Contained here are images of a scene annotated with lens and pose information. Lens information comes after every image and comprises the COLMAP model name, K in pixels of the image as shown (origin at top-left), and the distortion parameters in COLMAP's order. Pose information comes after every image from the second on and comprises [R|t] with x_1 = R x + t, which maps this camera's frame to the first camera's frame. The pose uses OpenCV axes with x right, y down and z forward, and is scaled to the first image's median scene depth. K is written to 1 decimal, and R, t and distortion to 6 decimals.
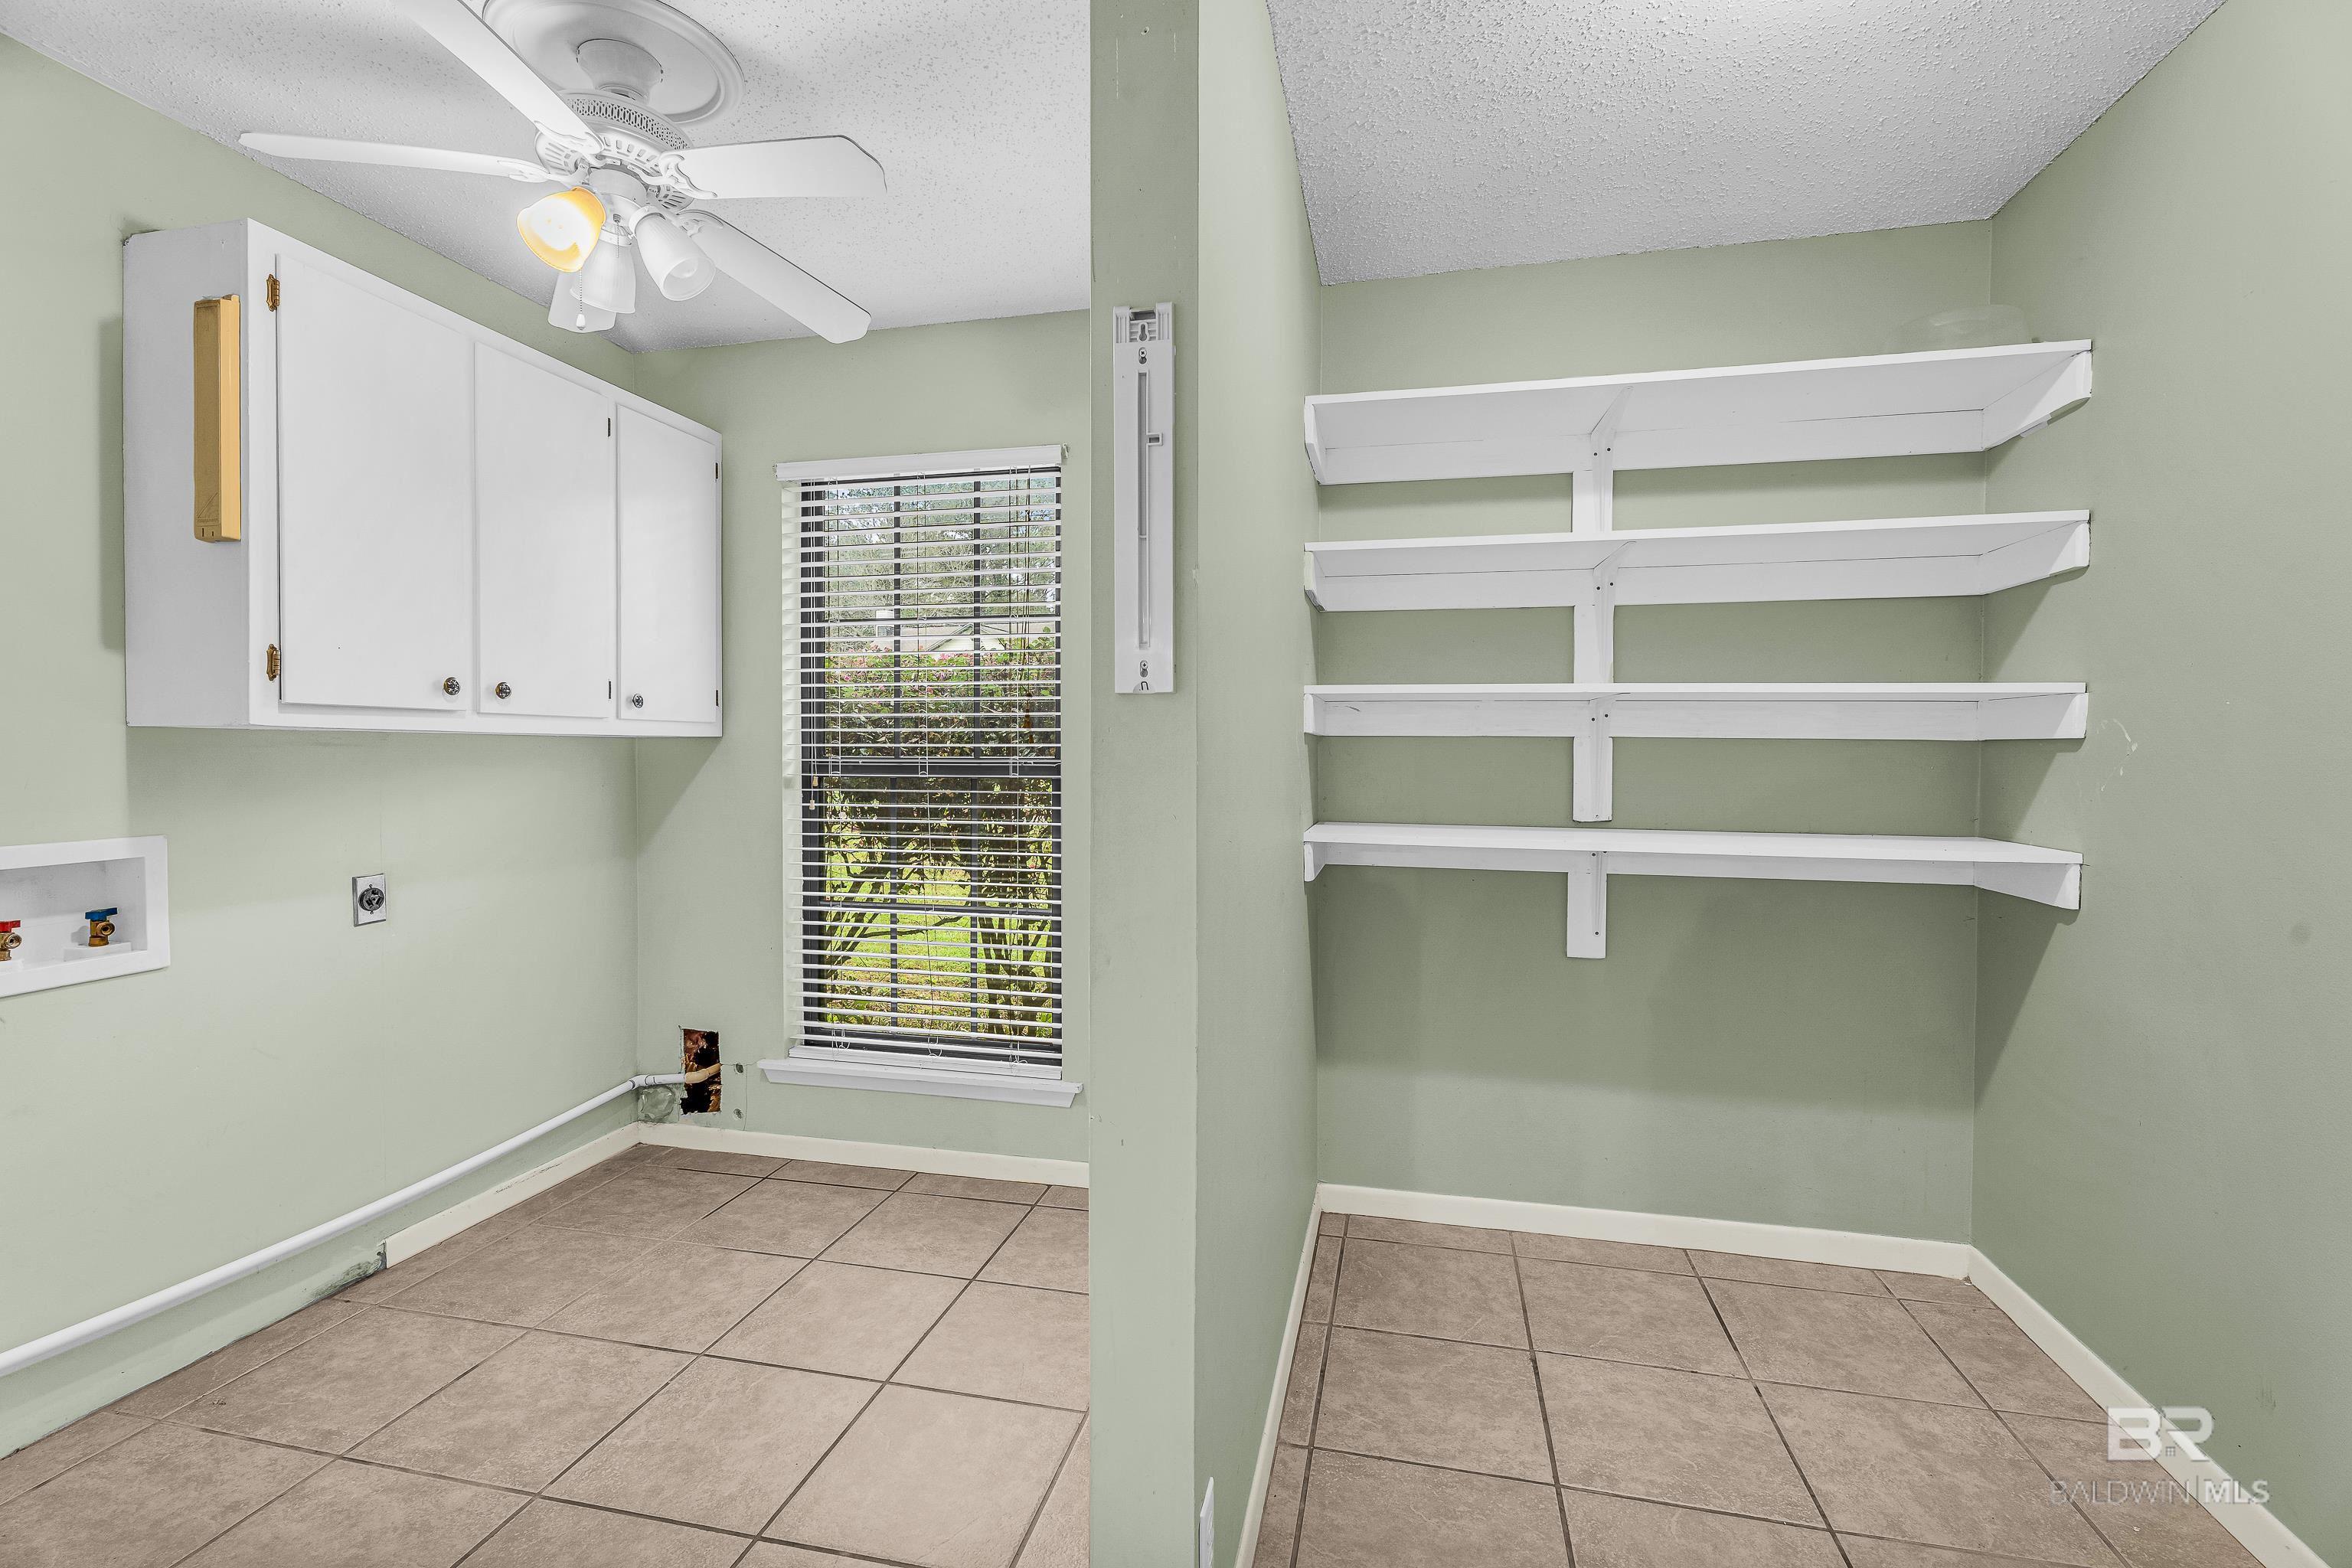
lens RADIAL K [[1069.0, 0, 1160.8], [0, 1069.0, 761.9], [0, 0, 1]] dist [0.004680, -0.003245]
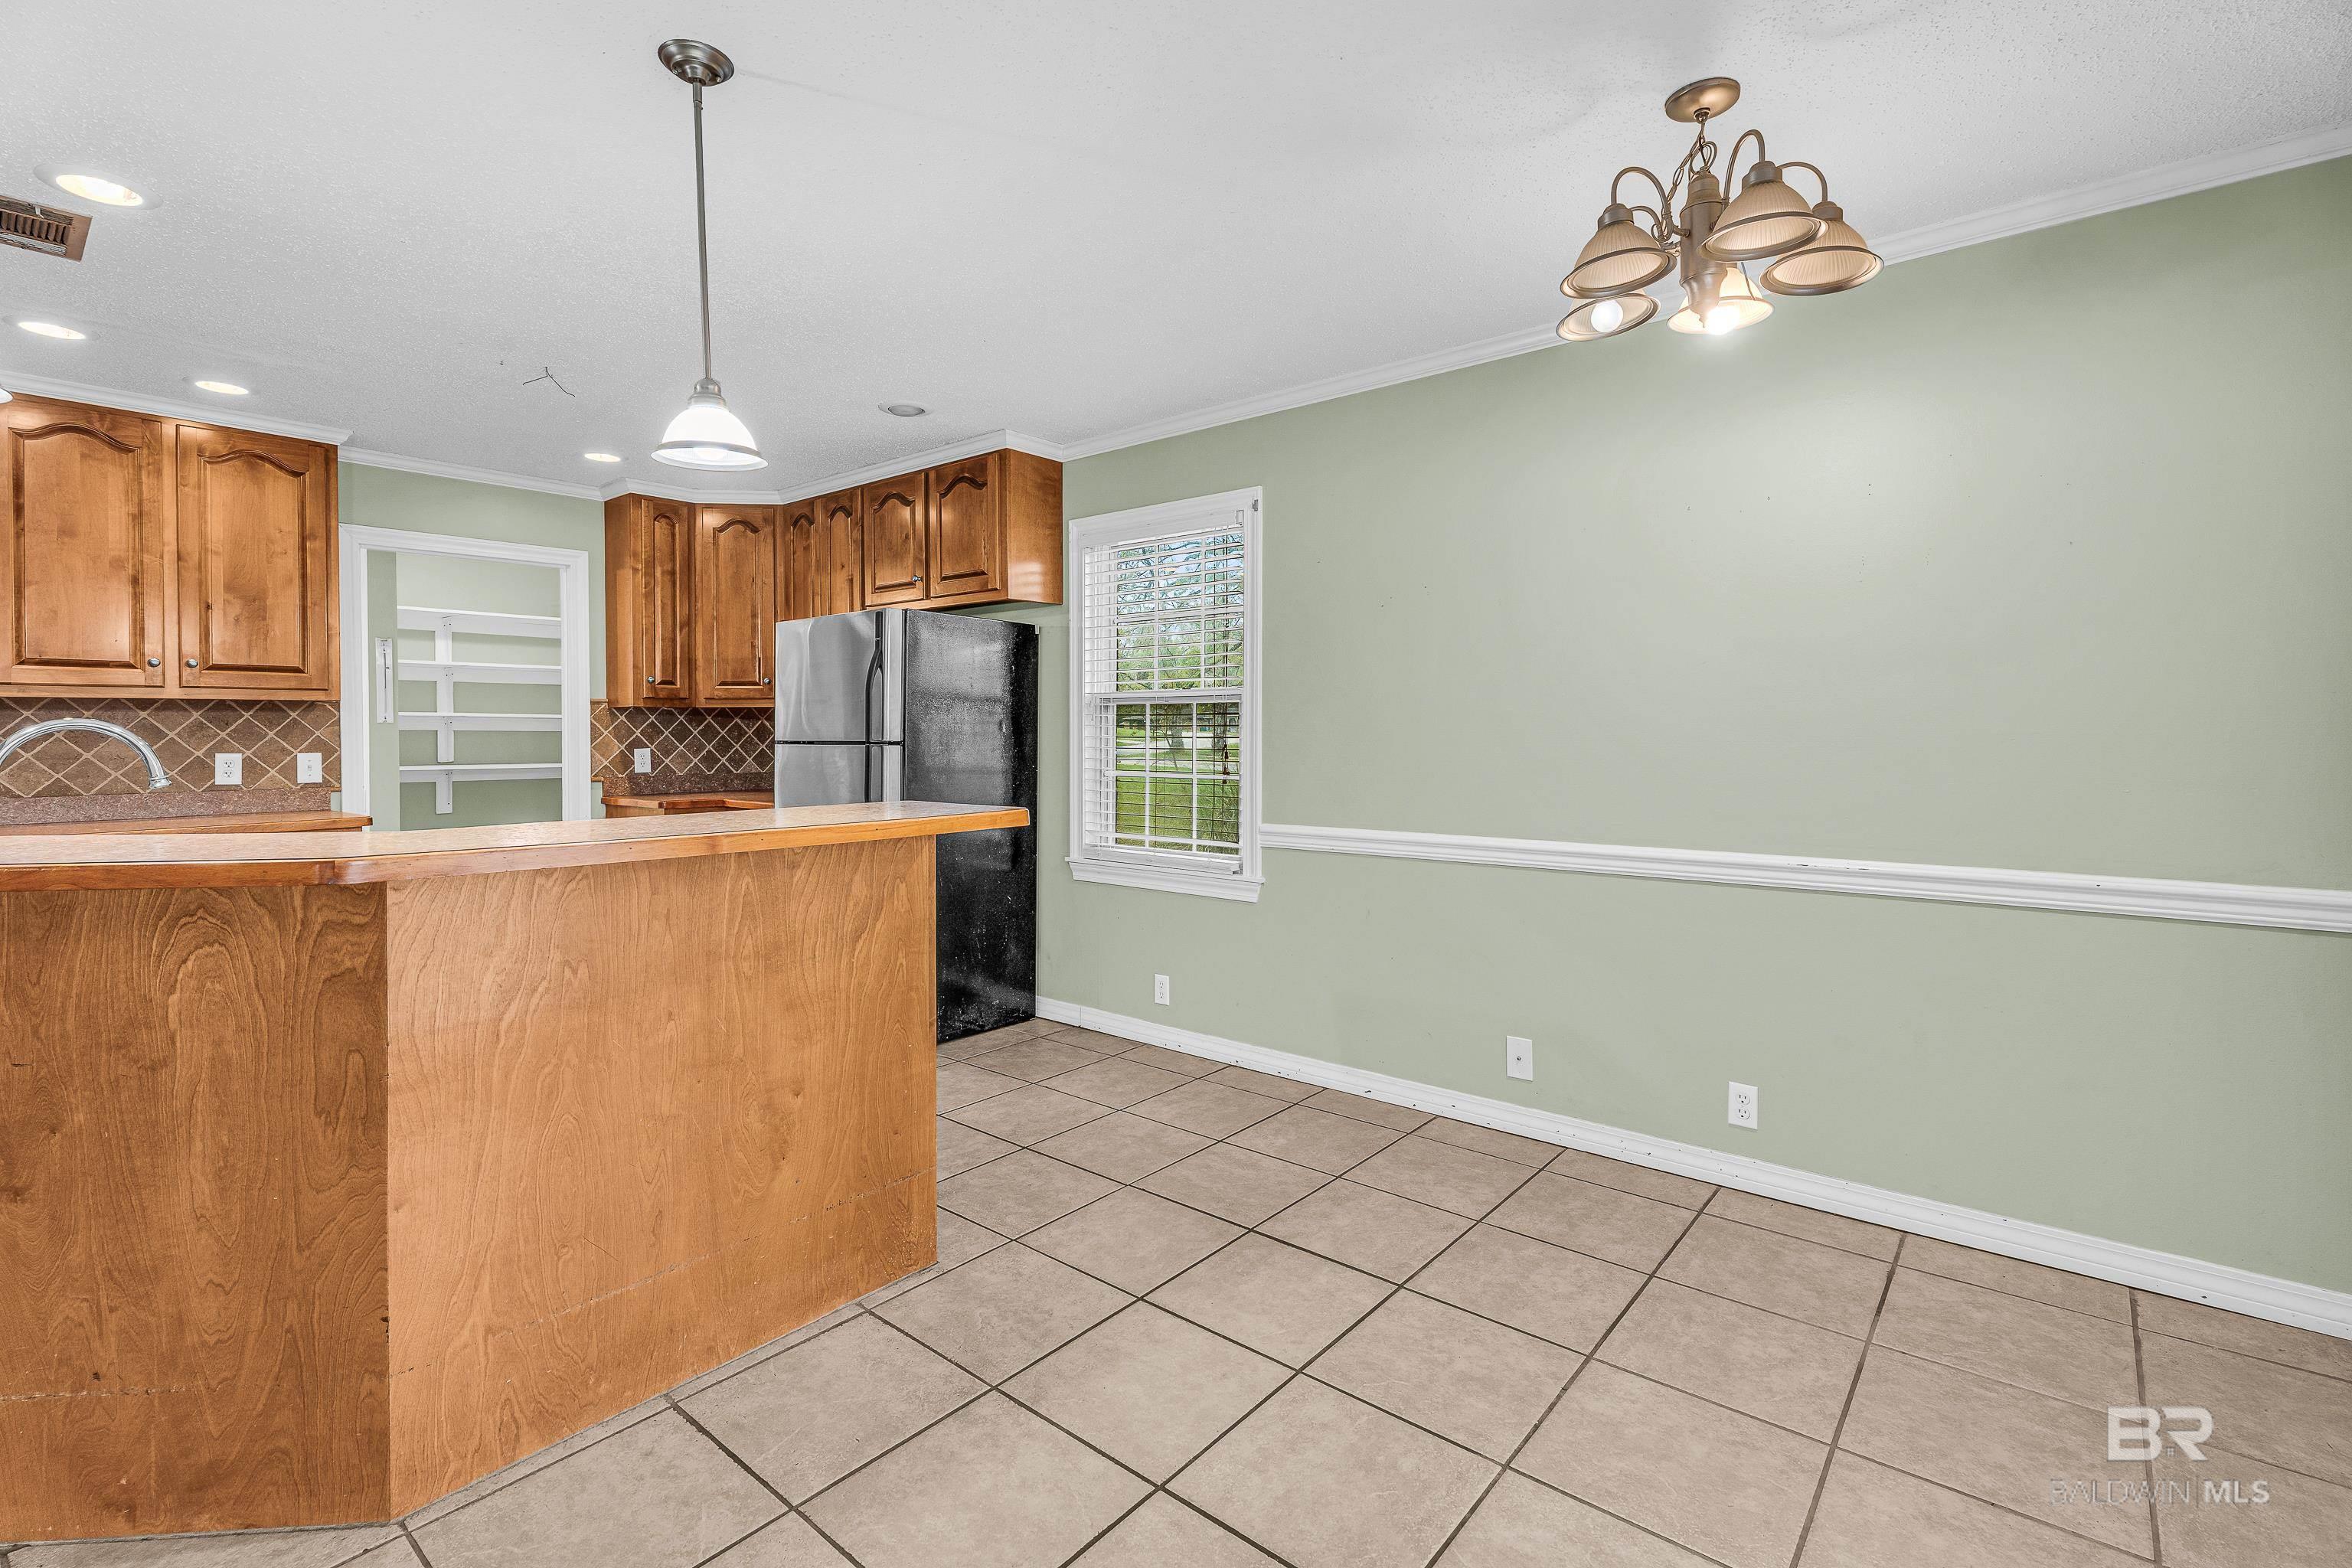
lens RADIAL K [[1069.0, 0, 1193.7], [0, 1069.0, 739.4], [0, 0, 1]] dist [0.004680, -0.003245]
pose [[0.434175, -0.011955, 0.900749, -1.228641], [0.013677, 0.999884, 0.006678, 0.006624], [-0.900725, 0.009420, 0.434288, -1.897768]]
